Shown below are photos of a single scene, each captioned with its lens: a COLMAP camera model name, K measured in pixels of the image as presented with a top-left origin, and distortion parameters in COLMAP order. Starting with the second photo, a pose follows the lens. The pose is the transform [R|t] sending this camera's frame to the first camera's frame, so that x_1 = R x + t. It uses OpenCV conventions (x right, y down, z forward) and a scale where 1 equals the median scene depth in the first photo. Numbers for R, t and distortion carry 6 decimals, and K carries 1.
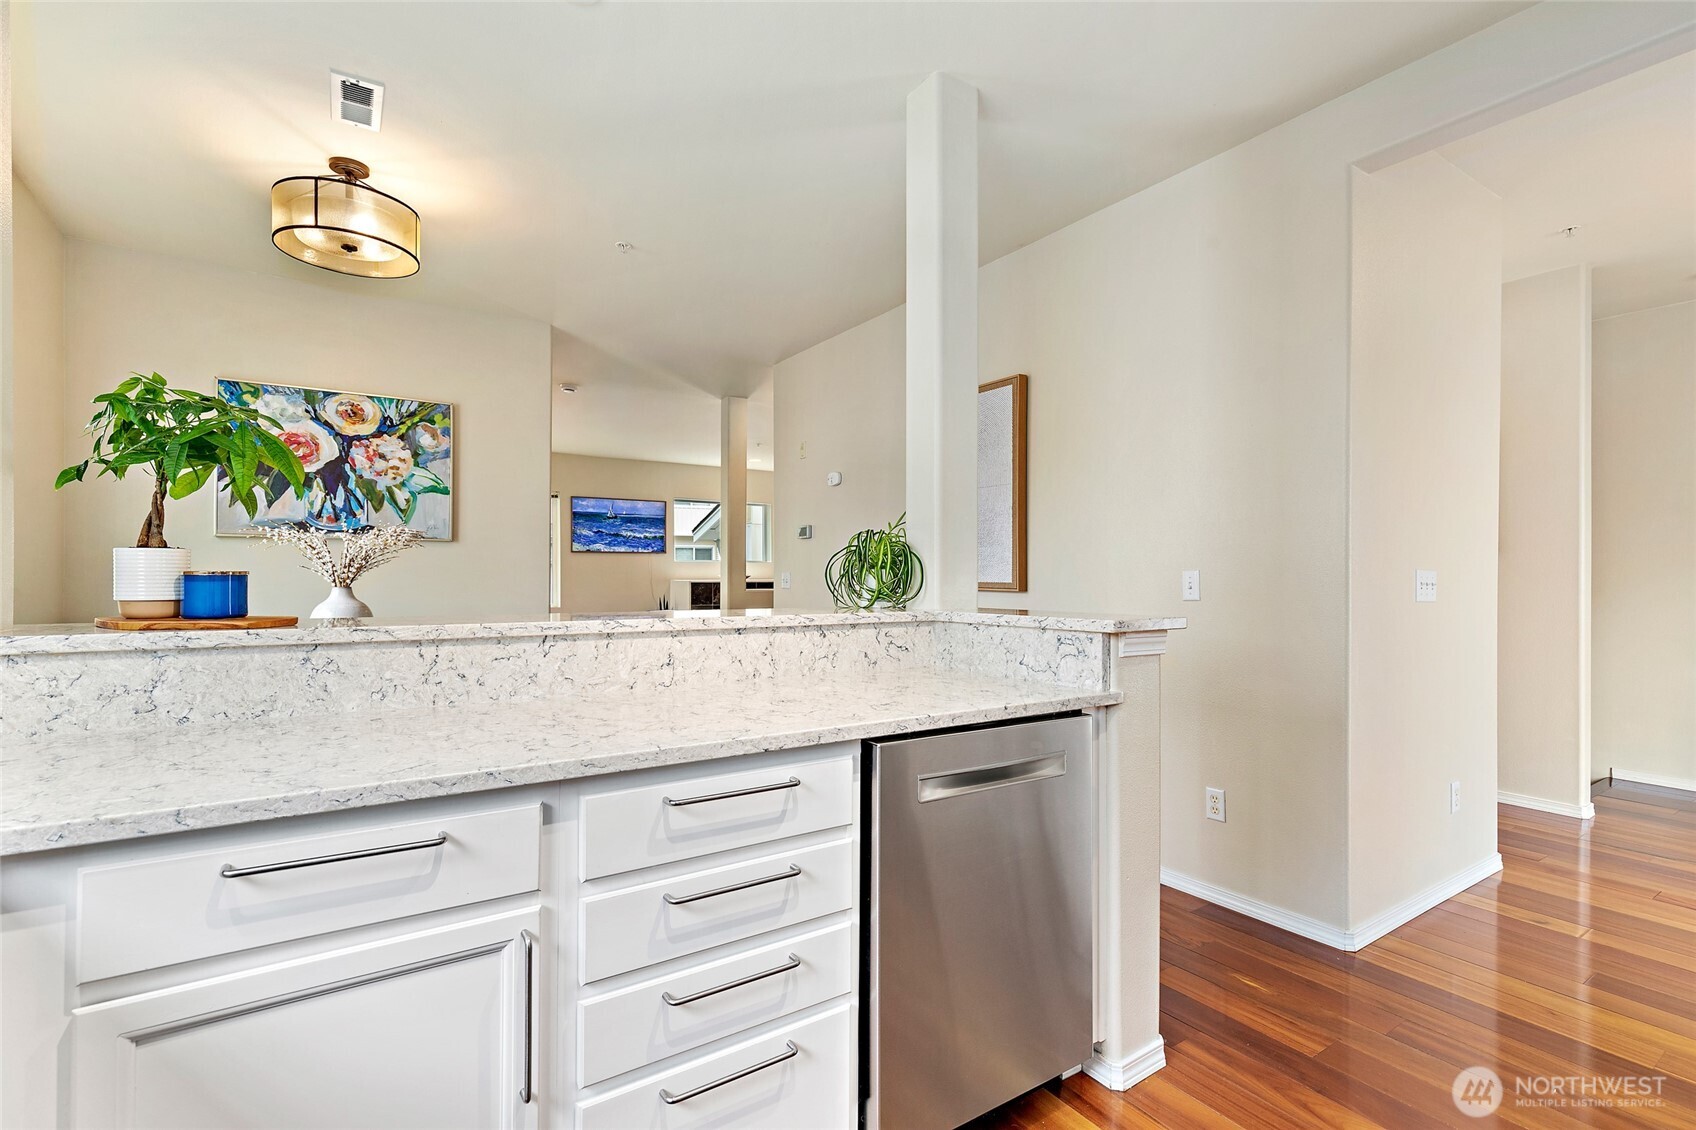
lens RADIAL K [[765.7, 0, 854.8], [0, 765.7, 575.5], [0, 0, 1]] dist [0.006685, 0.000662]
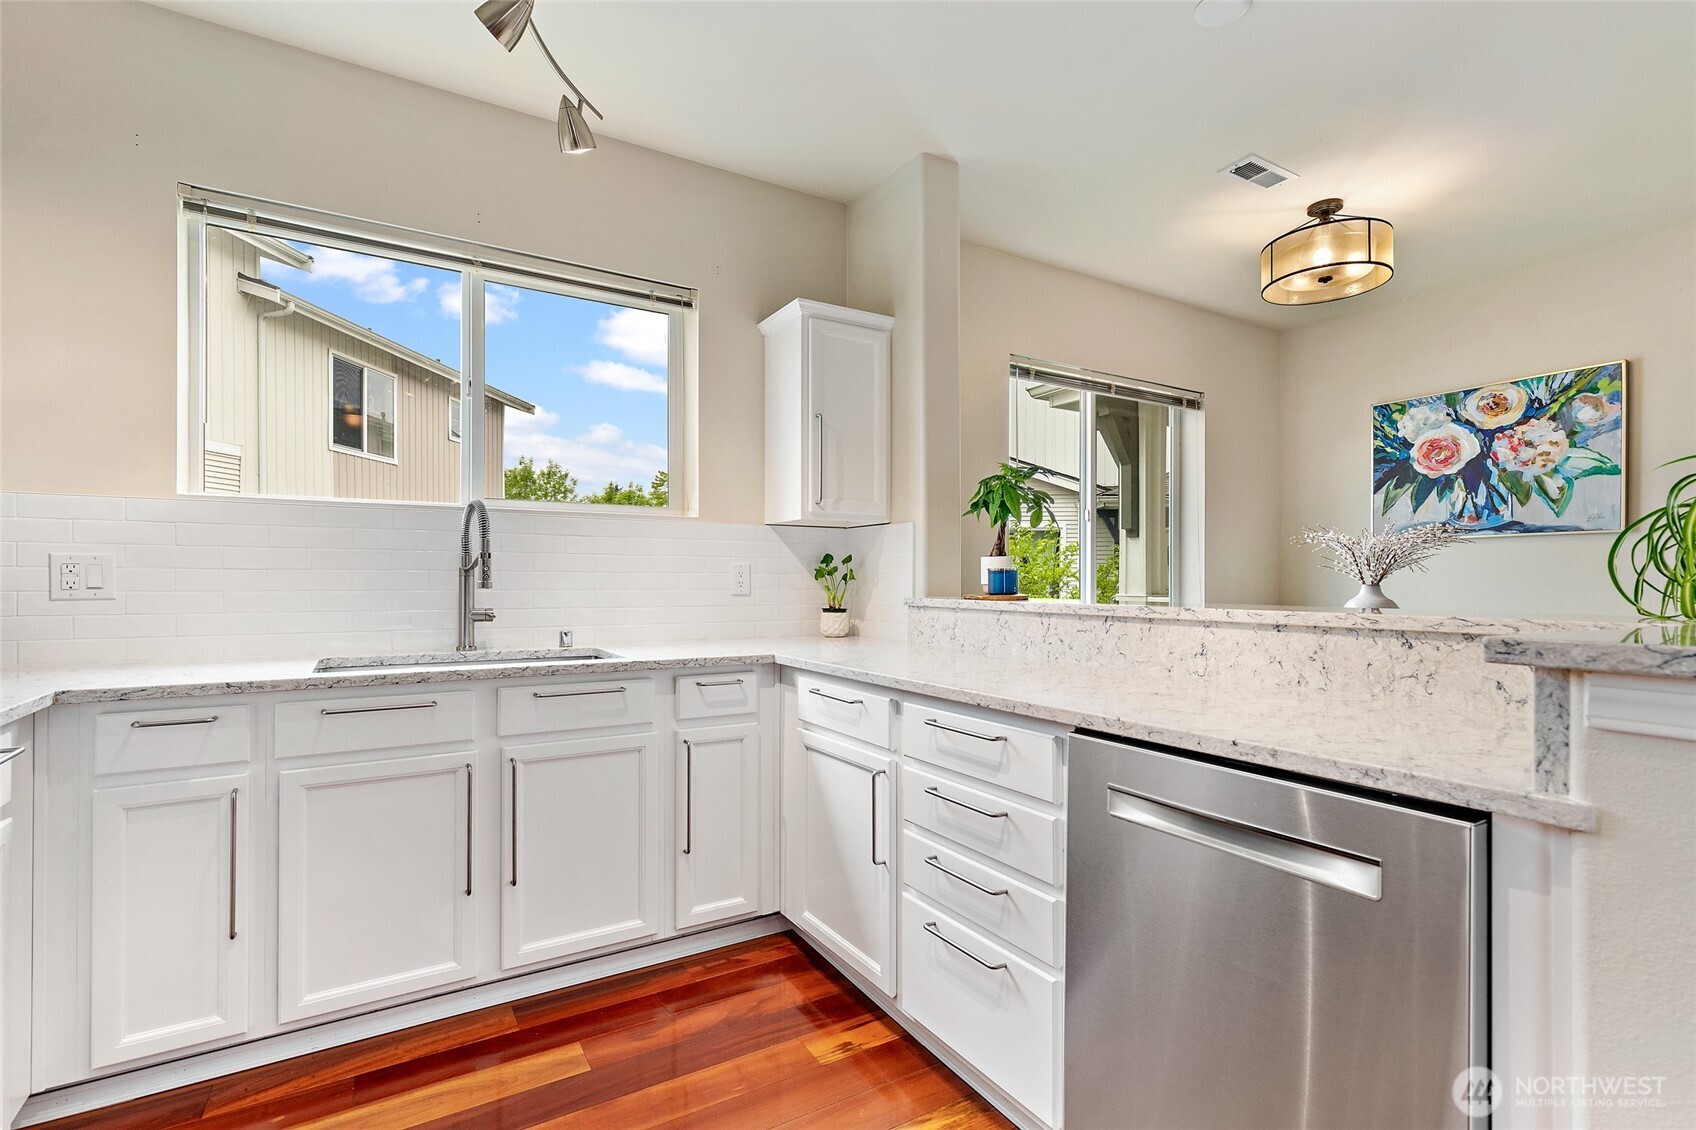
lens RADIAL K [[765.7, 0, 859.8], [0, 765.7, 577.4], [0, 0, 1]] dist [0.006685, 0.000662]
pose [[-0.011968, -0.006620, -0.999906, 0.315630], [-0.000387, 0.999978, -0.006616, 0.009274], [0.999928, 0.000308, -0.011970, 0.232986]]
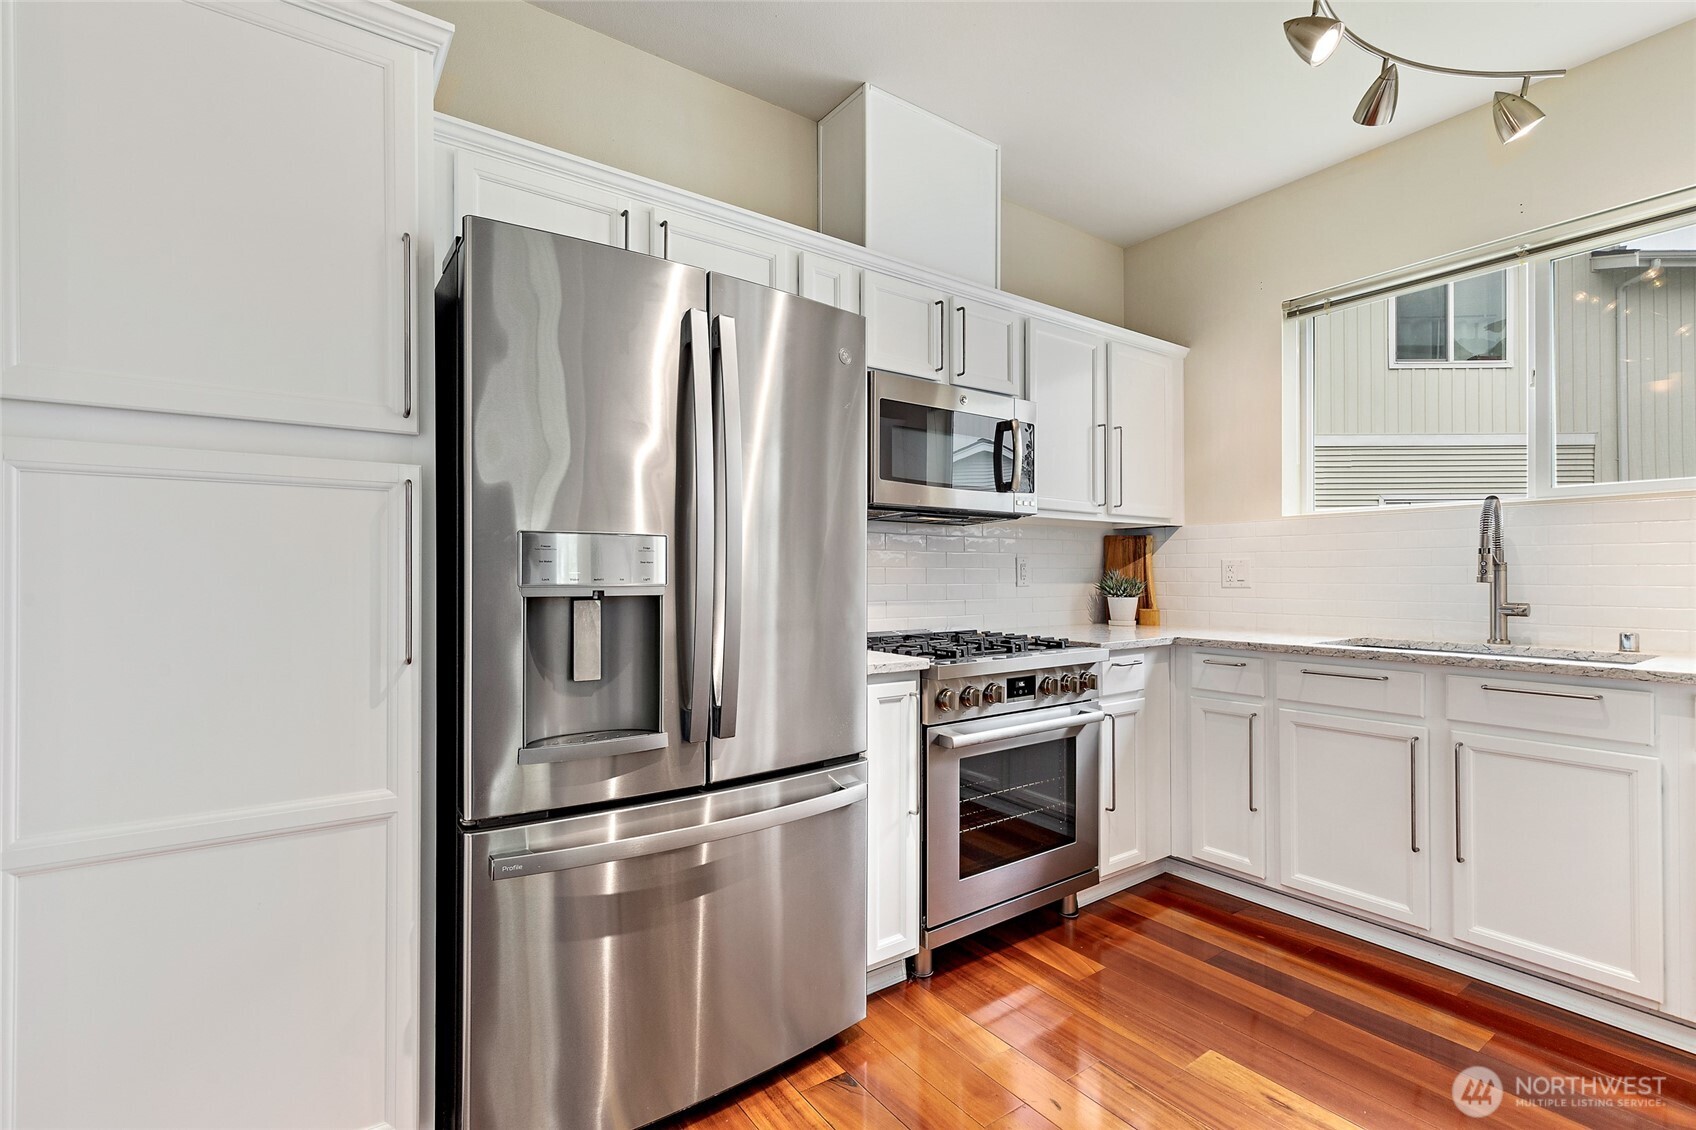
lens RADIAL K [[765.7, 0, 832.4], [0, 765.7, 568.4], [0, 0, 1]] dist [0.006685, 0.000662]
pose [[-0.998829, -0.001670, -0.048342, 0.268557], [-0.001079, 0.999924, -0.012251, 0.010774], [0.048359, -0.012185, -0.998756, 0.575704]]
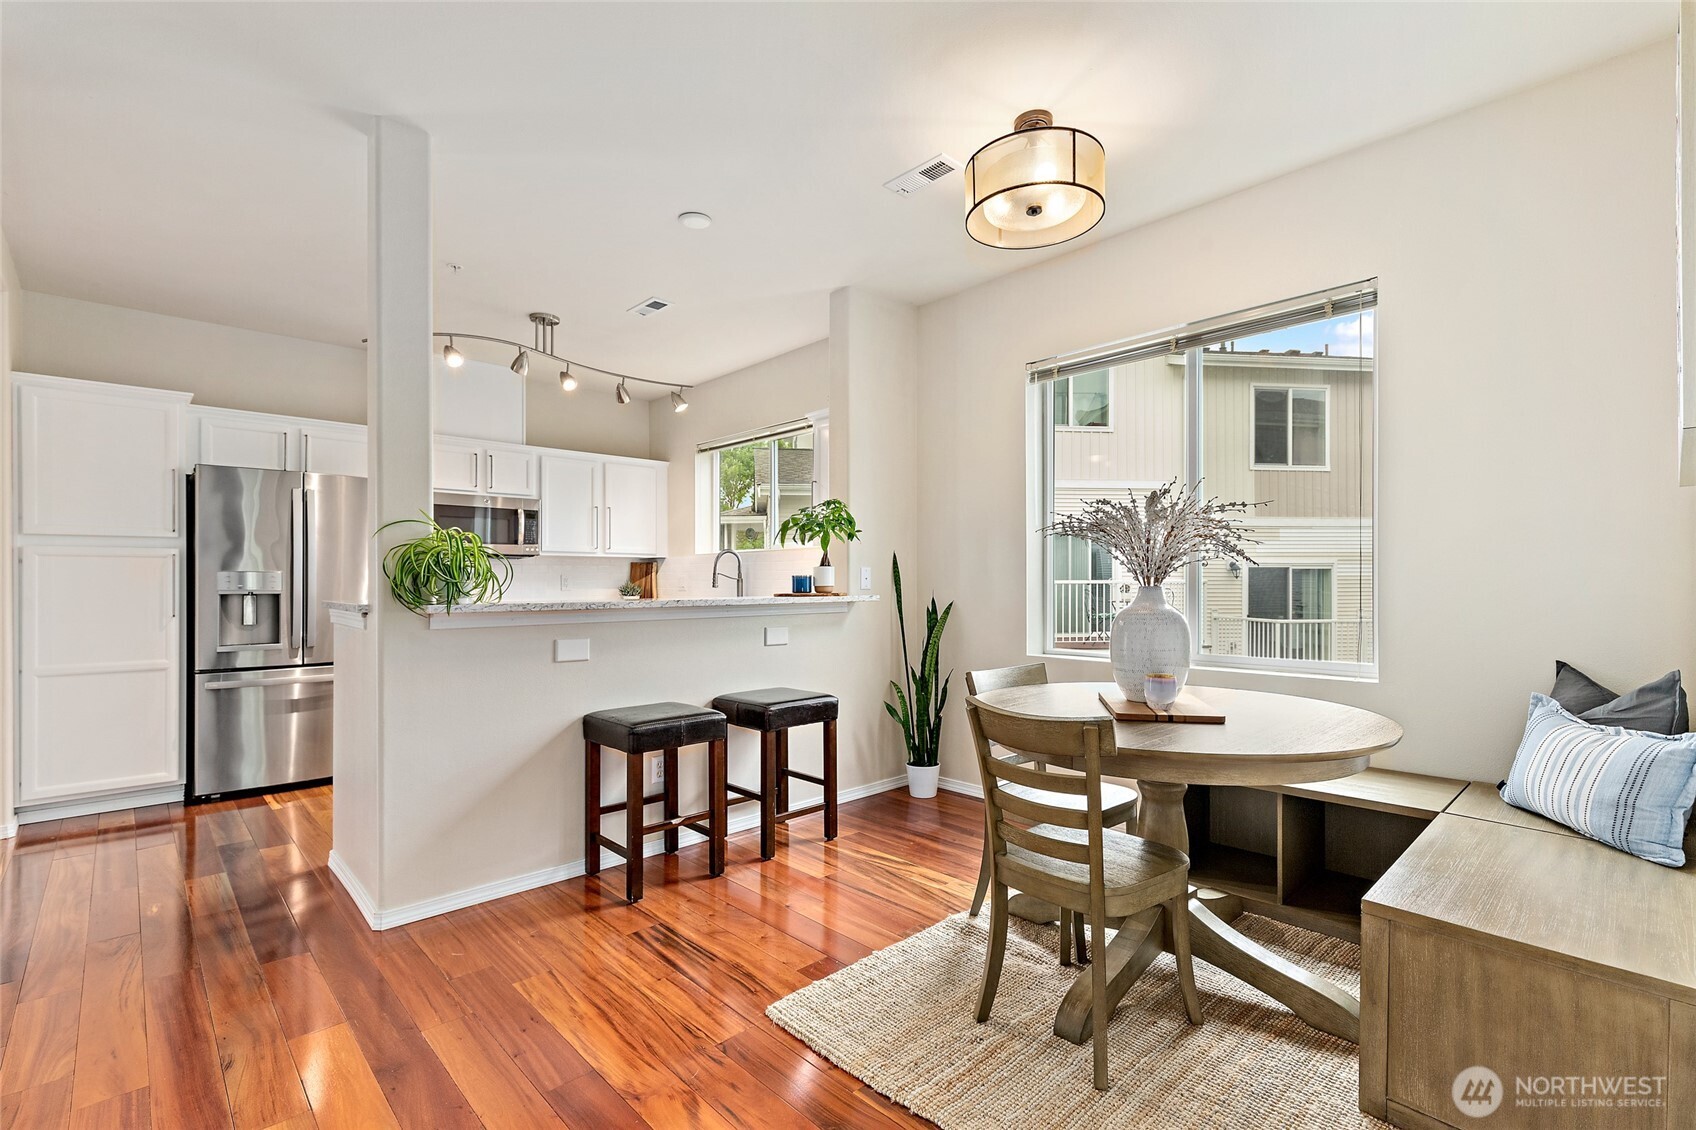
lens RADIAL K [[765.7, 0, 851.5], [0, 765.7, 578.9], [0, 0, 1]] dist [0.006685, 0.000662]
pose [[-0.983395, 0.002319, -0.181465, -0.403987], [0.003759, 0.999964, -0.007594, 0.010253], [0.181440, -0.008150, -0.983368, 1.618107]]
